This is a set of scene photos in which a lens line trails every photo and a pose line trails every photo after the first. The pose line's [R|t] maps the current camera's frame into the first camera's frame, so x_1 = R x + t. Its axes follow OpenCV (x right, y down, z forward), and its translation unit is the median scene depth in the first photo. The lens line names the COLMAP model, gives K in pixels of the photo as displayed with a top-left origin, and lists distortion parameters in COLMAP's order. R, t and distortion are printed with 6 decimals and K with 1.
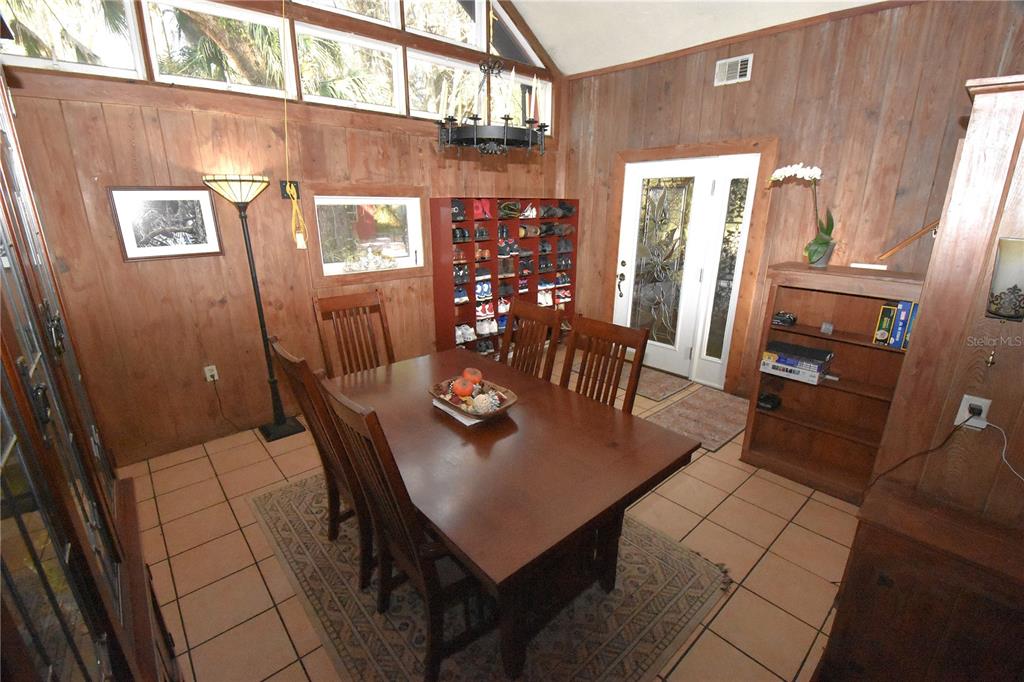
lens RADIAL K [[450.9, 0, 512.9], [0, 450.9, 345.0], [0, 0, 1]] dist [-0.012181, -0.004551]
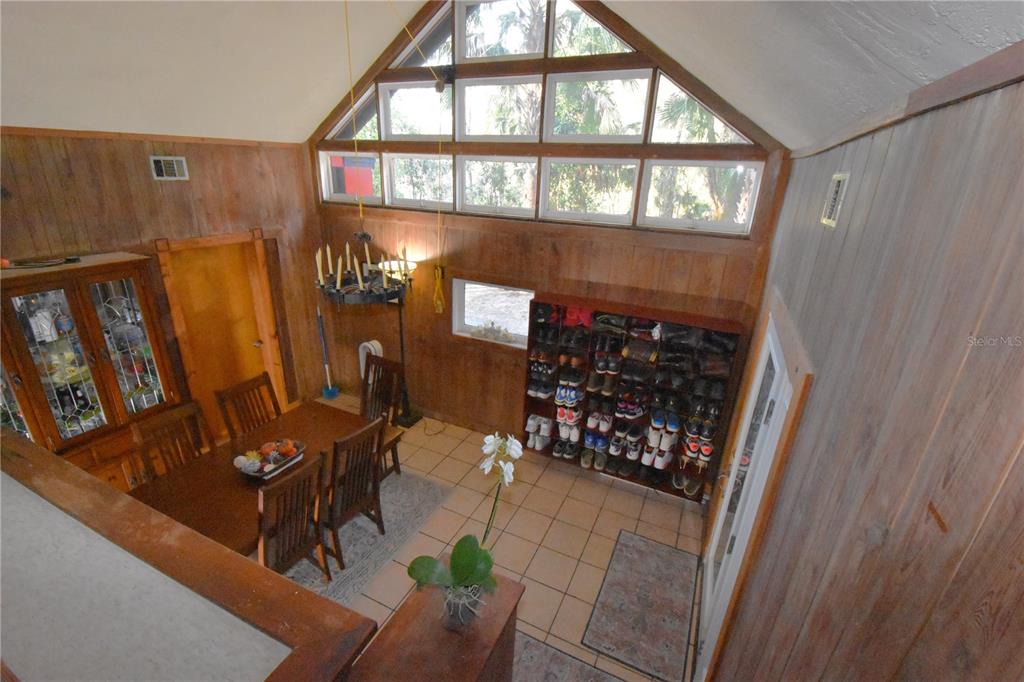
lens RADIAL K [[450.9, 0, 510.8], [0, 450.9, 339.9], [0, 0, 1]] dist [-0.012181, -0.004551]
pose [[0.394052, 0.326192, -0.859257, 0.675077], [-0.307025, 0.927913, 0.211455, -0.400778], [0.866290, 0.180489, 0.465795, 0.445633]]
